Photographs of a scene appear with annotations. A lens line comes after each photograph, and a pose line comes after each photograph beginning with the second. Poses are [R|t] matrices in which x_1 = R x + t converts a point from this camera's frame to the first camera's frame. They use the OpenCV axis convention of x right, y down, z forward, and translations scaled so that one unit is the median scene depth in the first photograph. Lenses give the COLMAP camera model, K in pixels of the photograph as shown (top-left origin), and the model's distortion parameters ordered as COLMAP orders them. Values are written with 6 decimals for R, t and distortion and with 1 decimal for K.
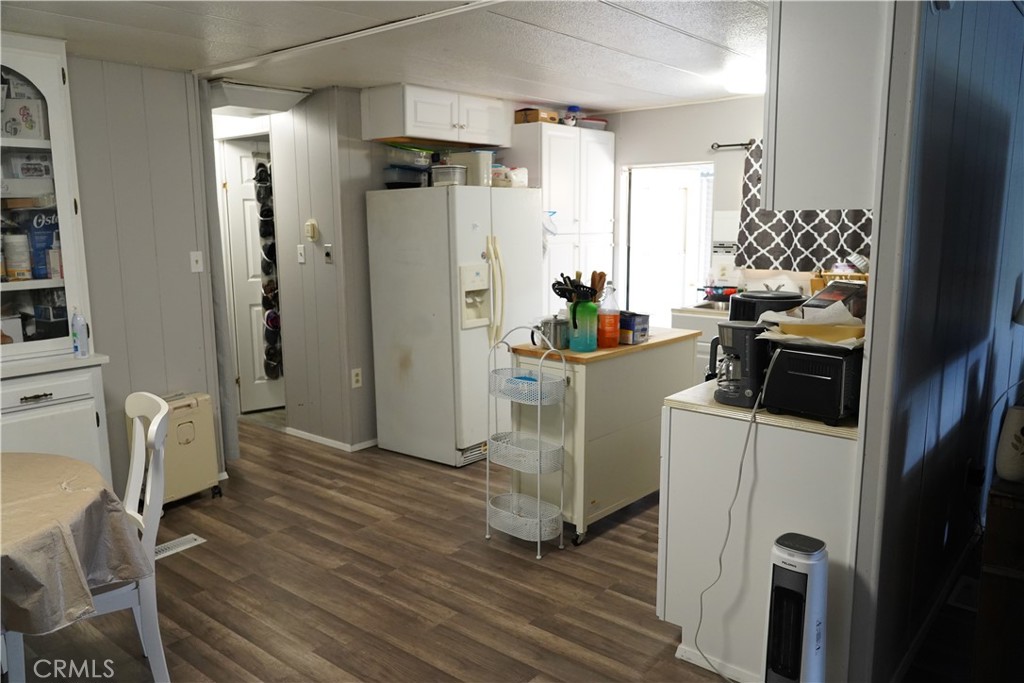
lens RADIAL K [[766.6, 0, 512.7], [0, 766.6, 341.8], [0, 0, 1]] dist [-0.000803, 0.001276]
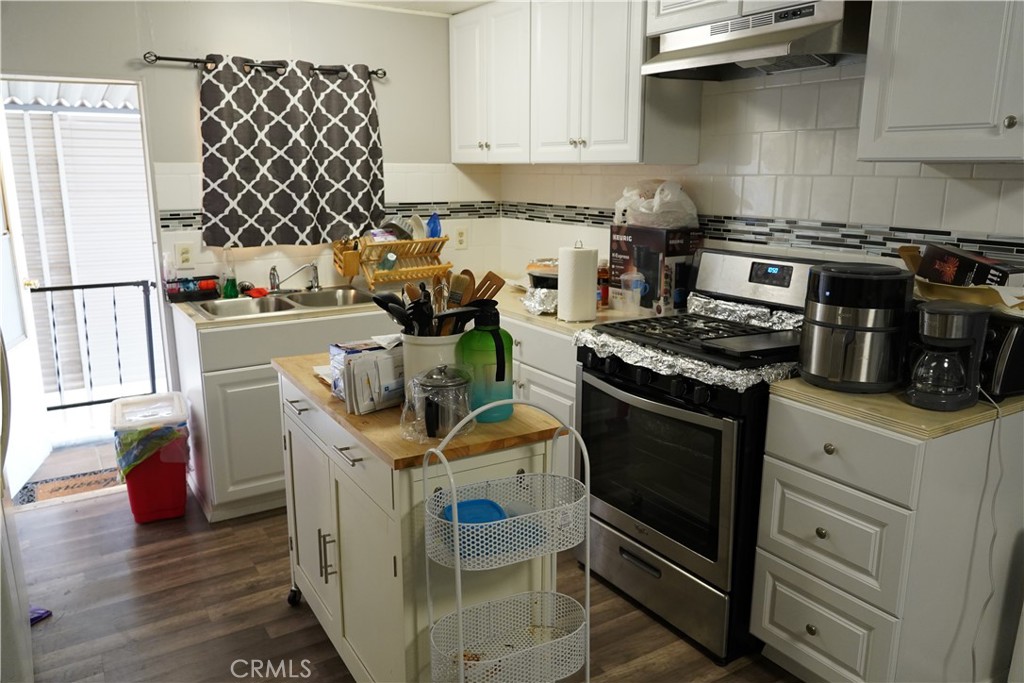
lens RADIAL K [[766.6, 0, 511.6], [0, 766.6, 342.6], [0, 0, 1]] dist [-0.000803, 0.001276]
pose [[0.325509, -0.201349, 0.923852, -0.266561], [0.156351, 0.975075, 0.157425, -0.081309], [-0.932522, 0.093202, 0.348877, 0.532705]]
